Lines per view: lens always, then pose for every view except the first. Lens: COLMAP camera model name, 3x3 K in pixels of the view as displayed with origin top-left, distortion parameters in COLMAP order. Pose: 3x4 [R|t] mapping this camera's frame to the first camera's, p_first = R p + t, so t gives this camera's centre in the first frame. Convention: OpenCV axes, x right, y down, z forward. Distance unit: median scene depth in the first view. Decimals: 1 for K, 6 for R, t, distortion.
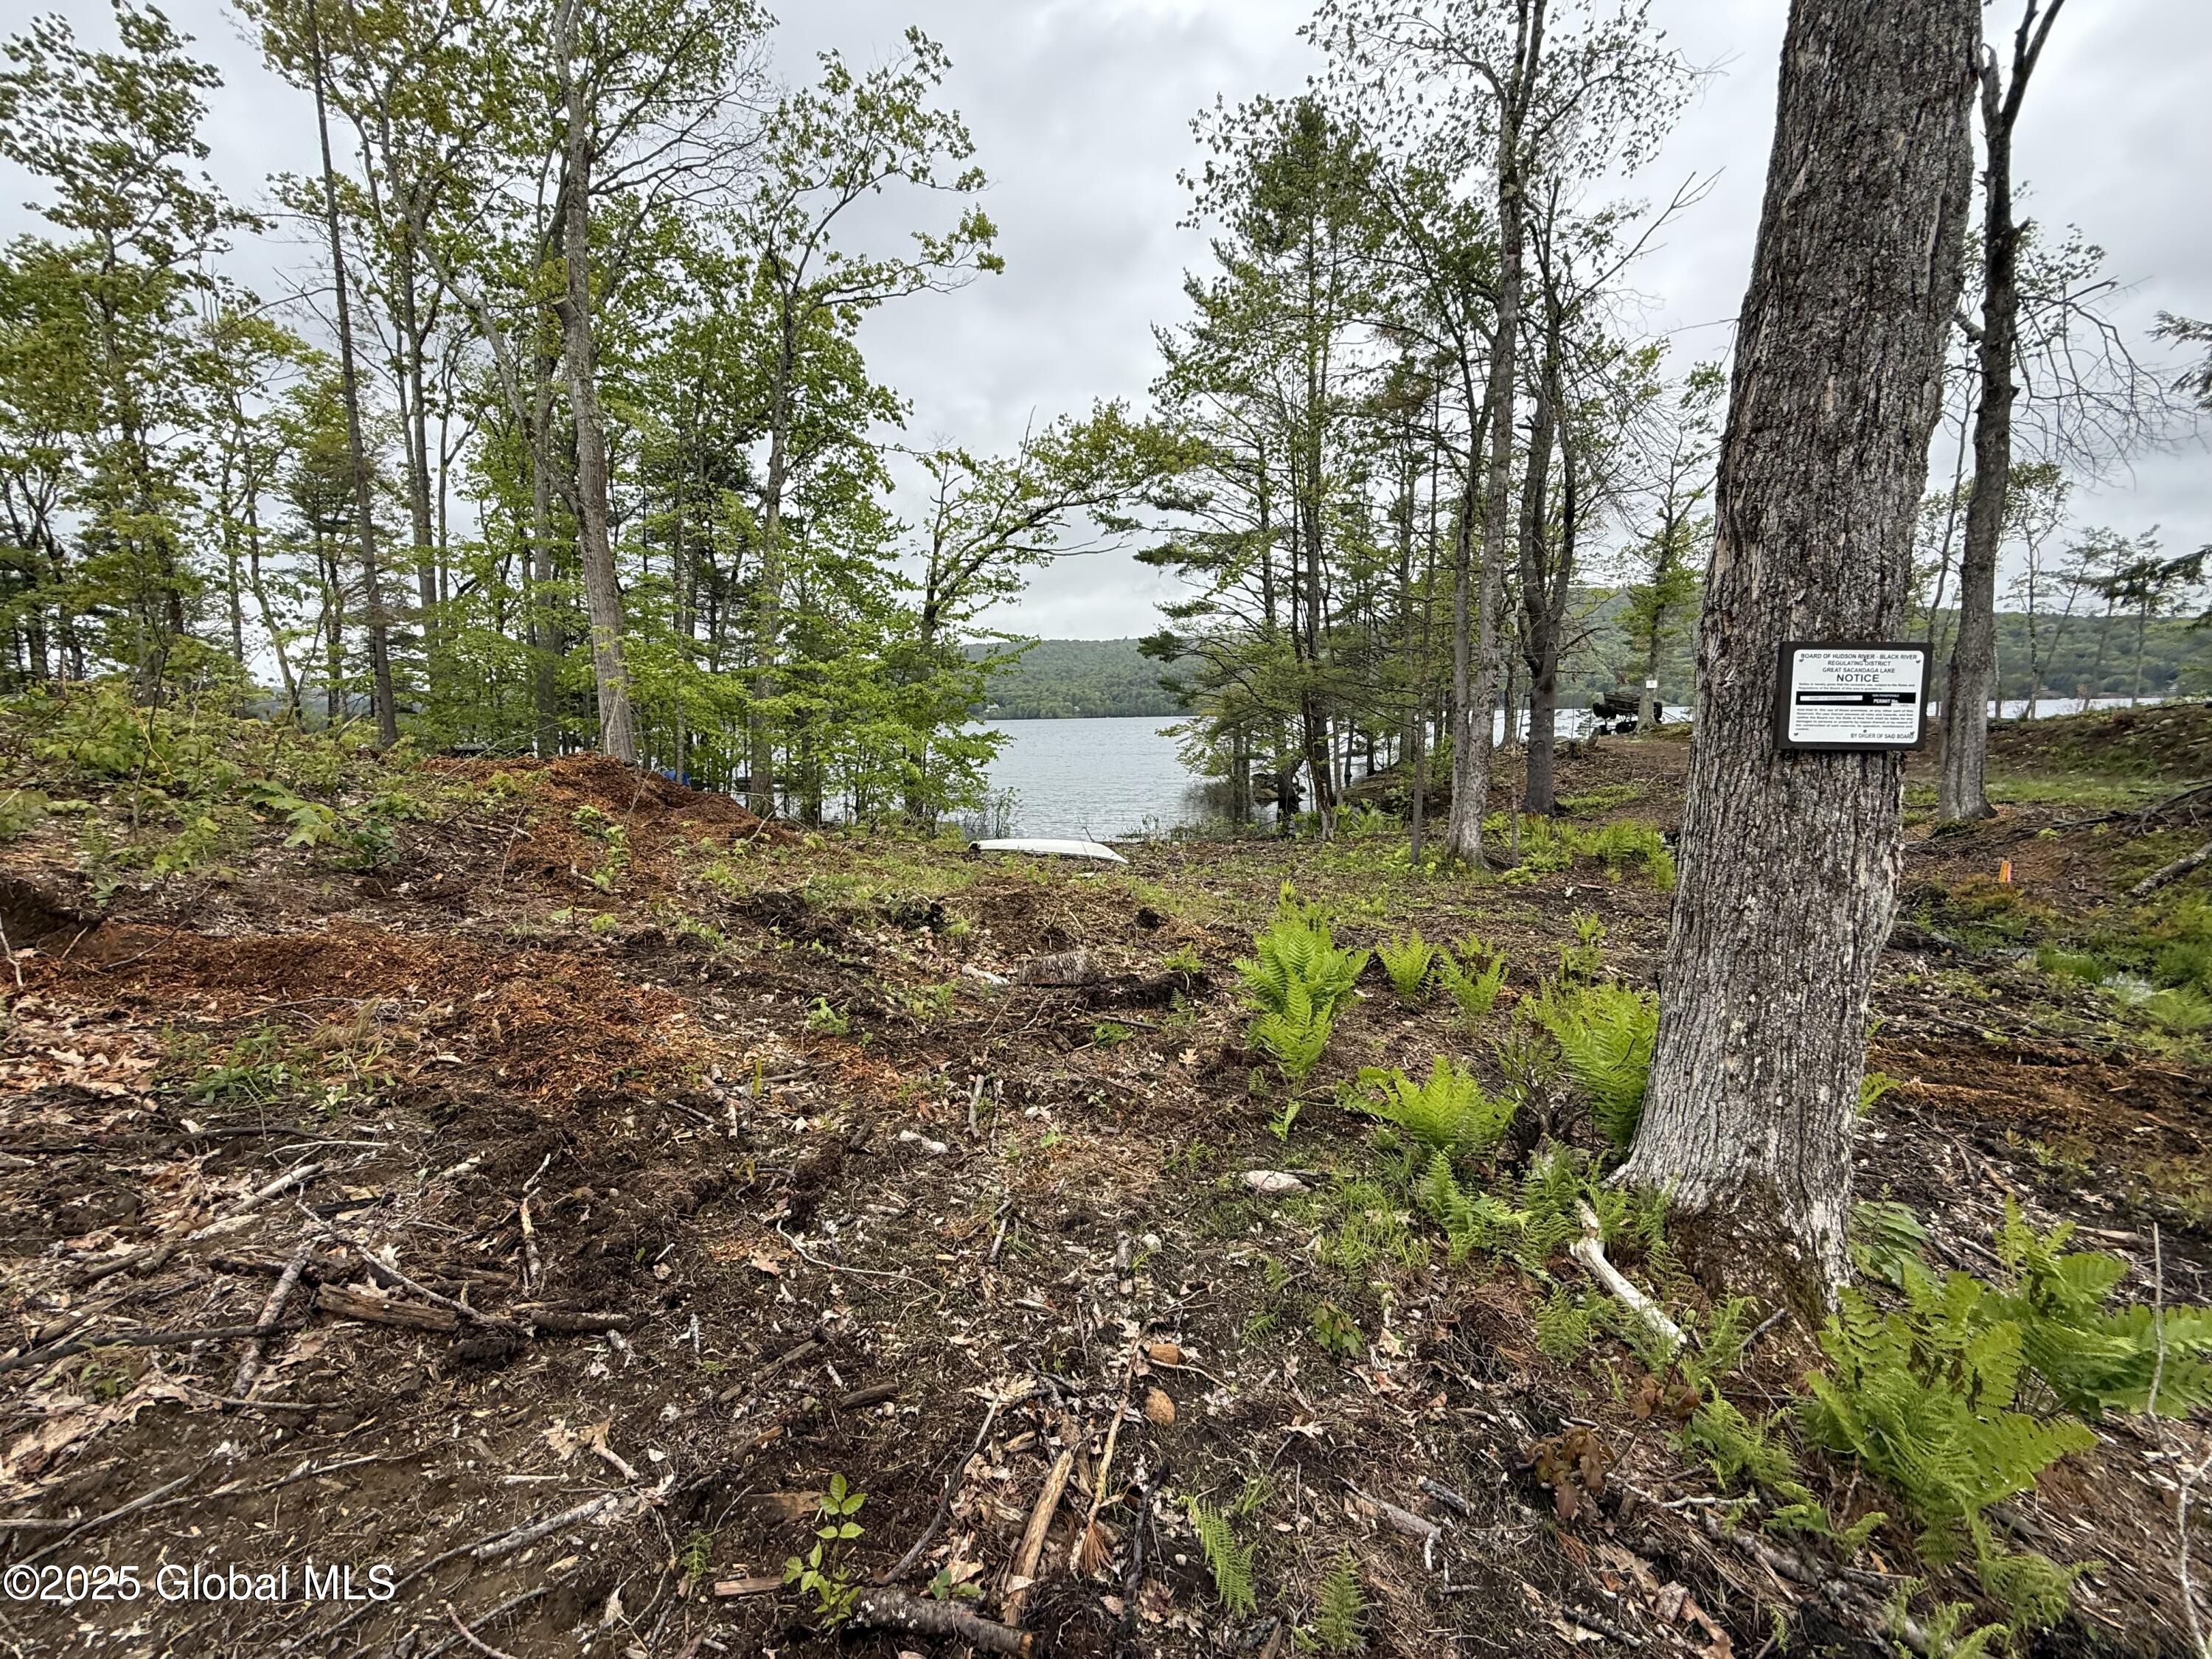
lens RADIAL K [[775.3, 0, 1106.0], [0, 775.3, 829.5], [0, 0, 1]] dist [-0.000126, -0.000003]
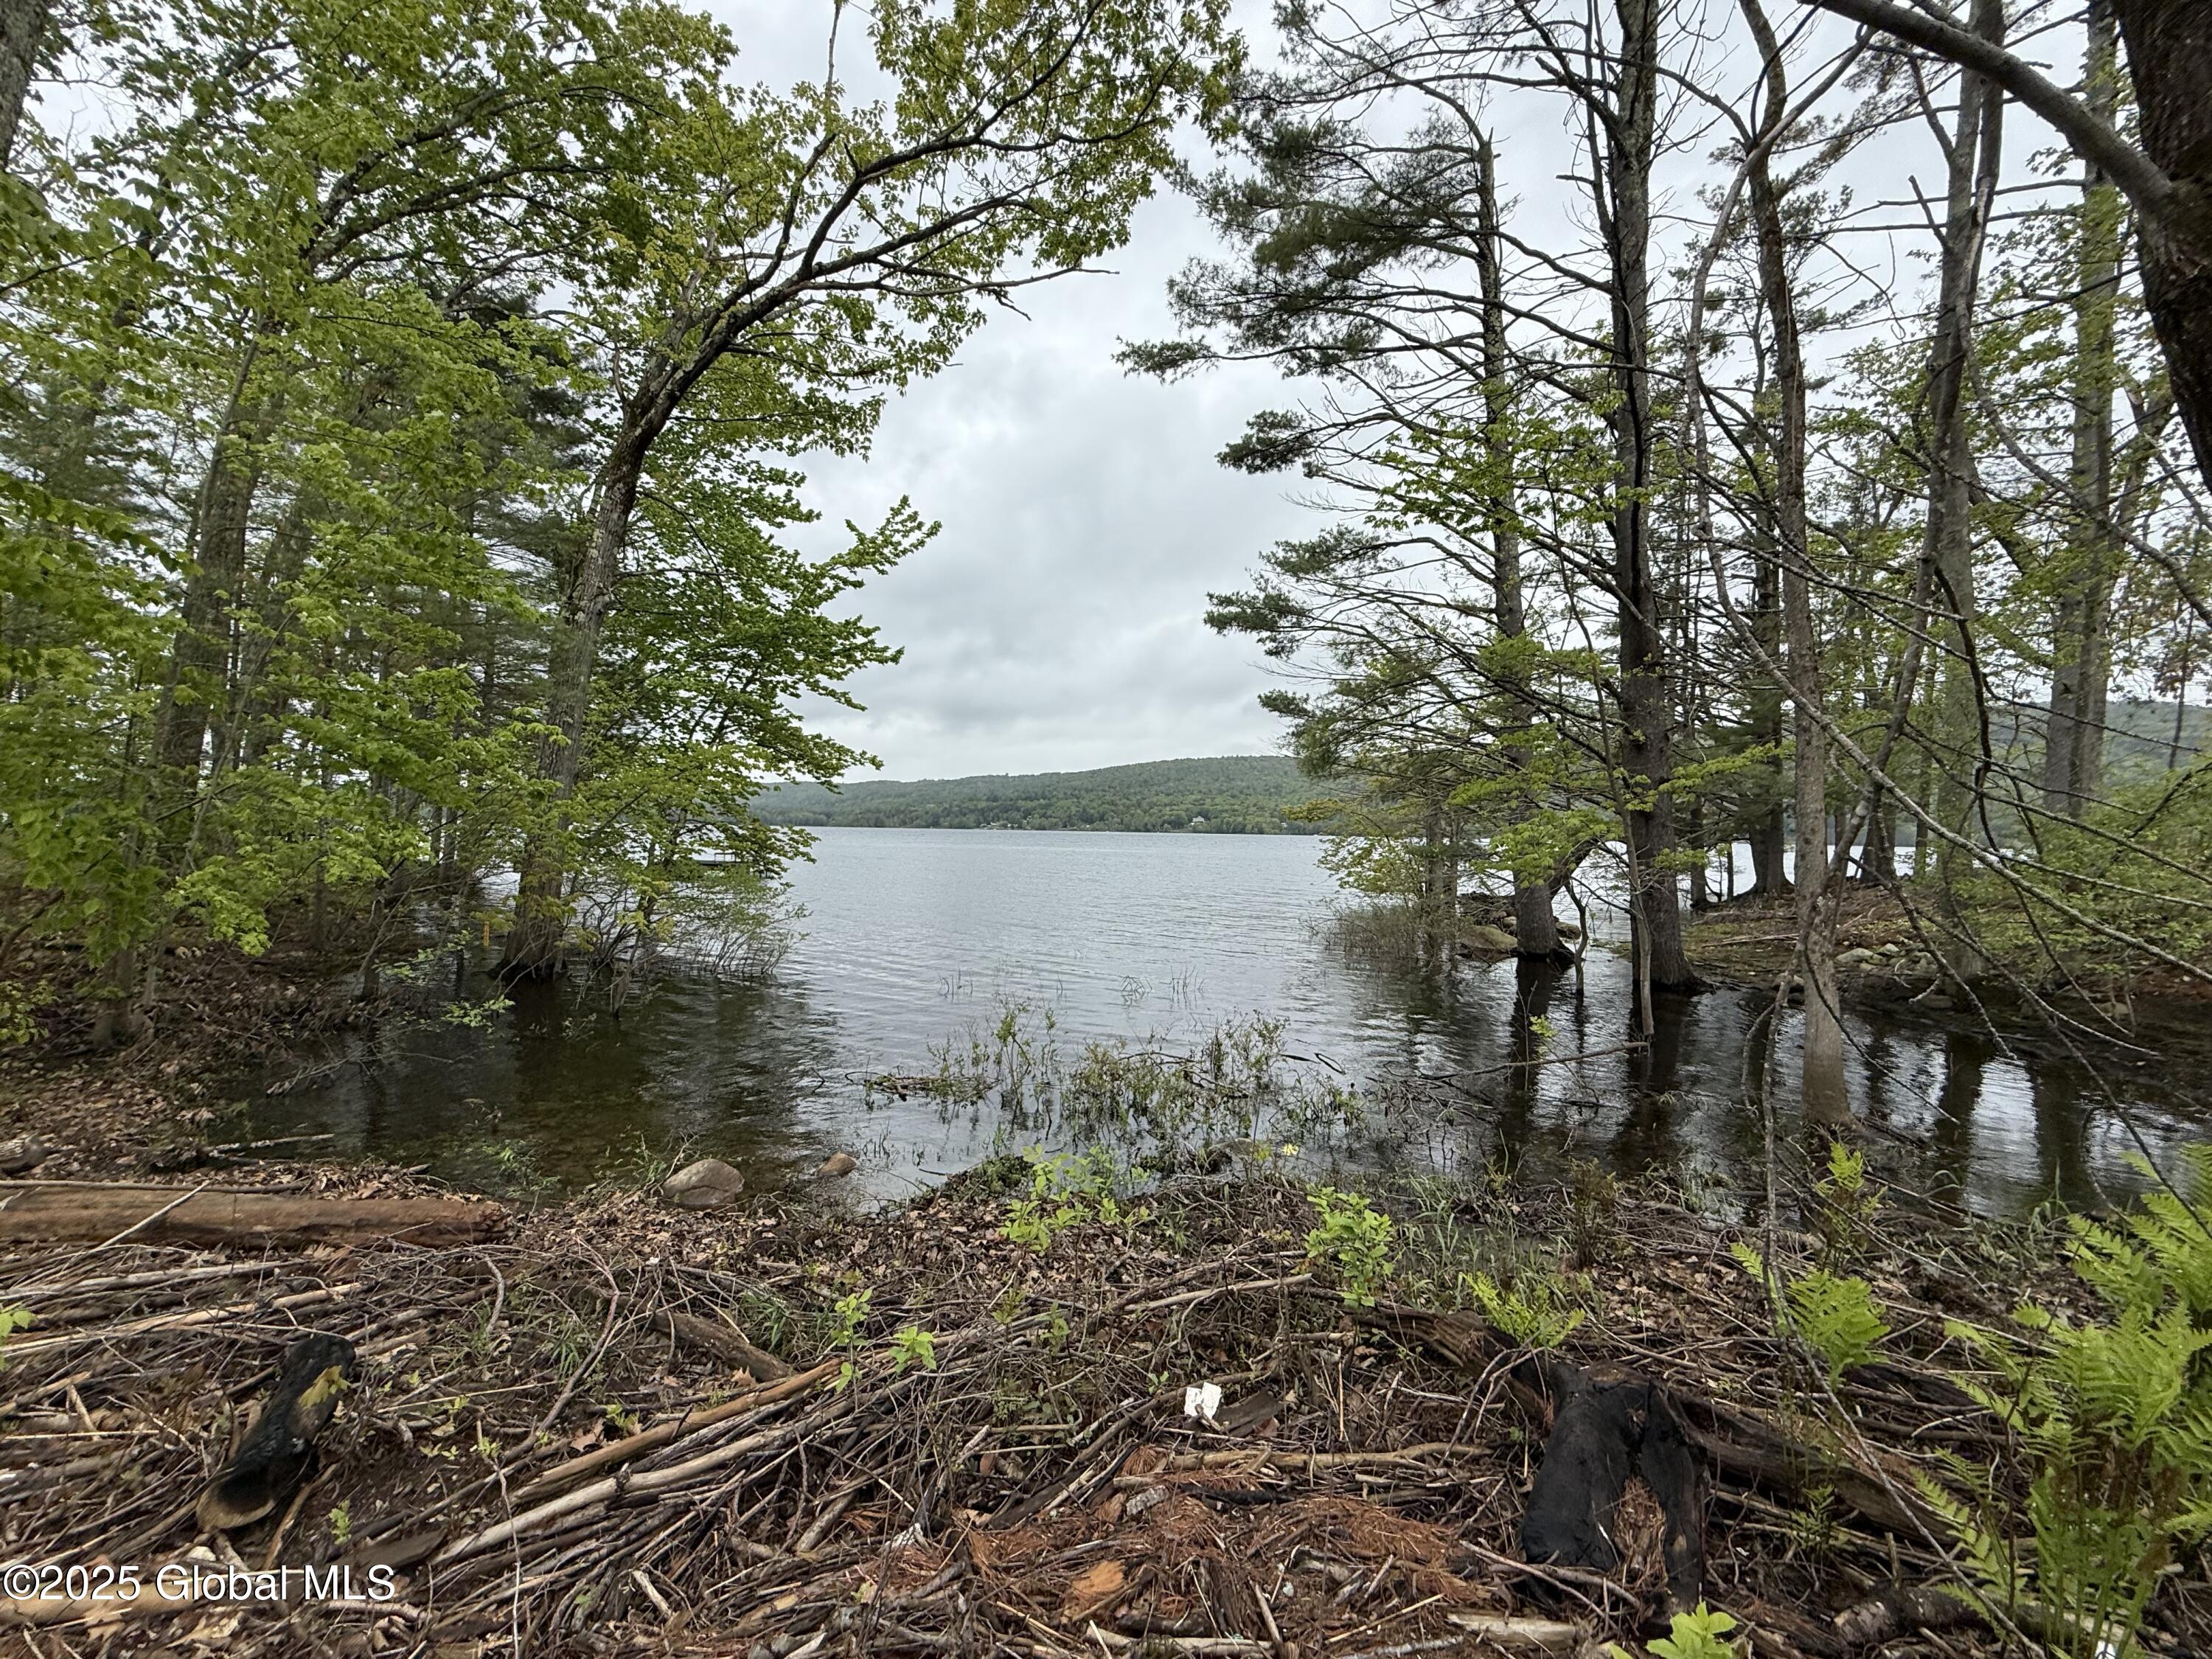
lens RADIAL K [[775.3, 0, 1106.0], [0, 775.3, 829.5], [0, 0, 1]] dist [-0.000126, -0.000003]
pose [[0.964126, 0.047571, -0.261146, 0.097910], [-0.084861, 0.987419, -0.133427, -0.028150], [0.251513, 0.150801, 0.956034, 0.462807]]
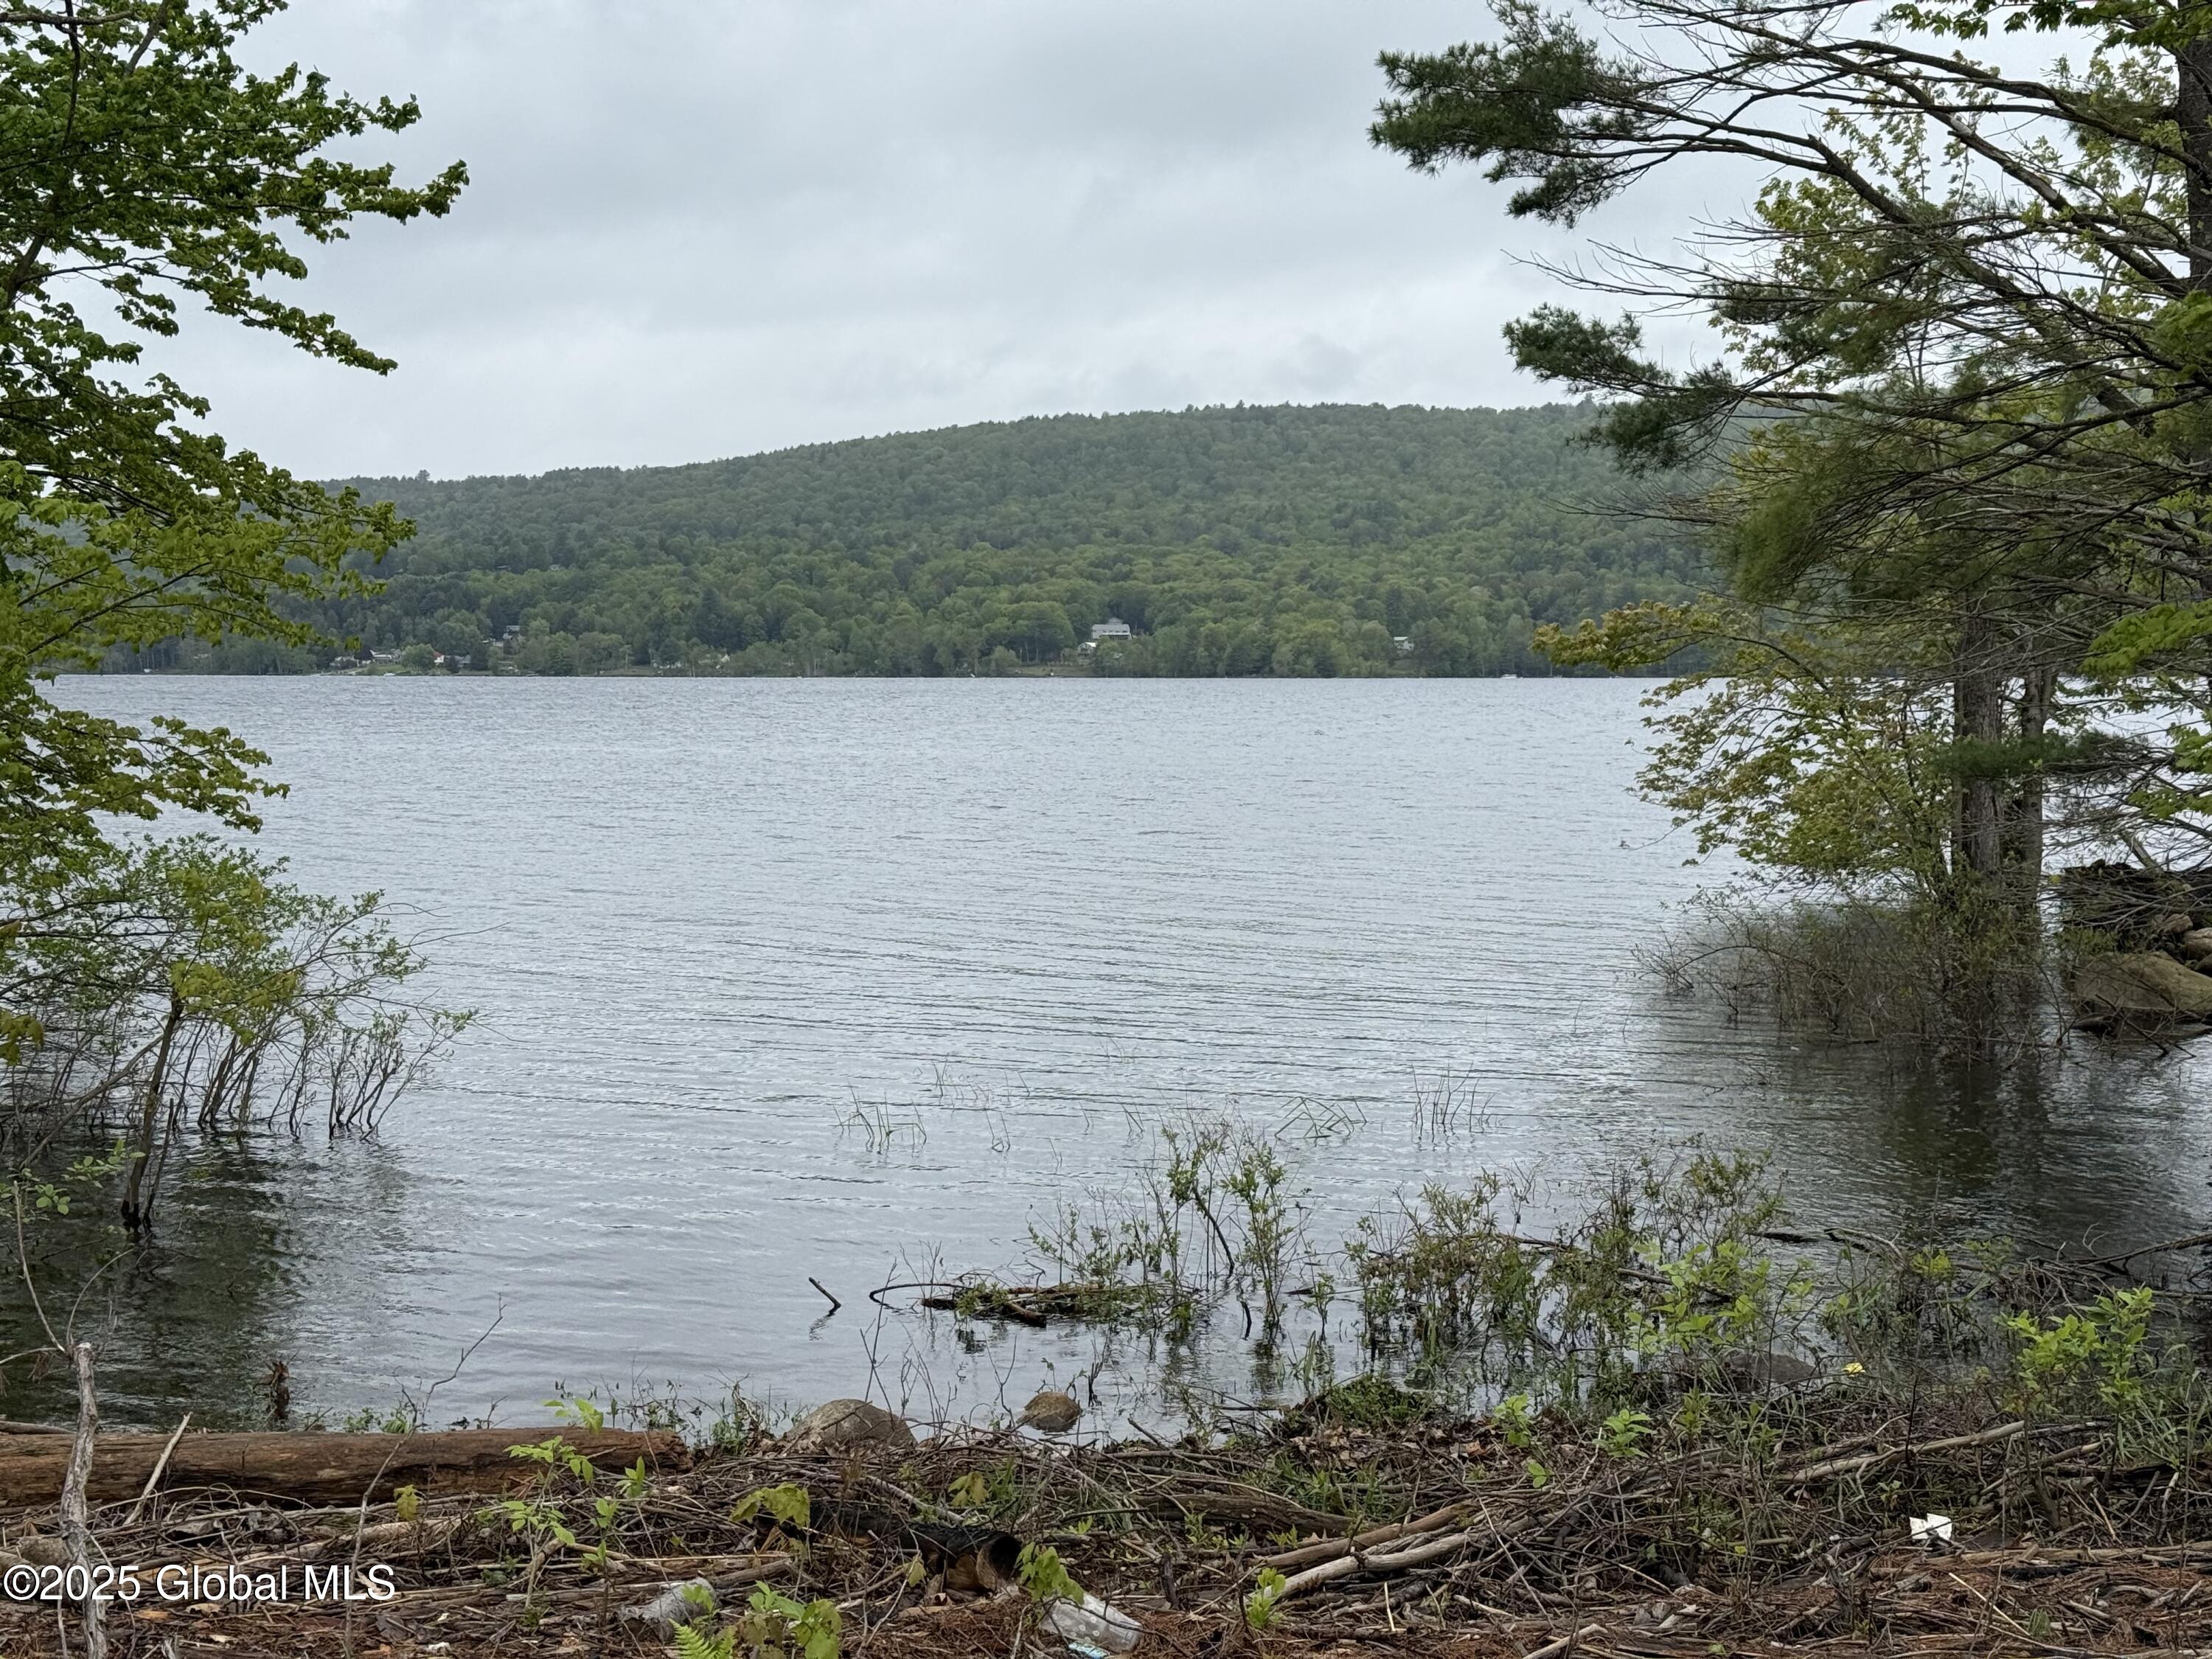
lens RADIAL K [[2711.1, 0, 1106.0], [0, 2711.1, 829.5], [0, 0, 1]] dist [-0.060022, 0.453525]
pose [[0.988757, 0.041633, -0.143616, 0.055701], [-0.053779, 0.995201, -0.081753, -0.015297], [0.139523, 0.088557, 0.986251, 0.315128]]
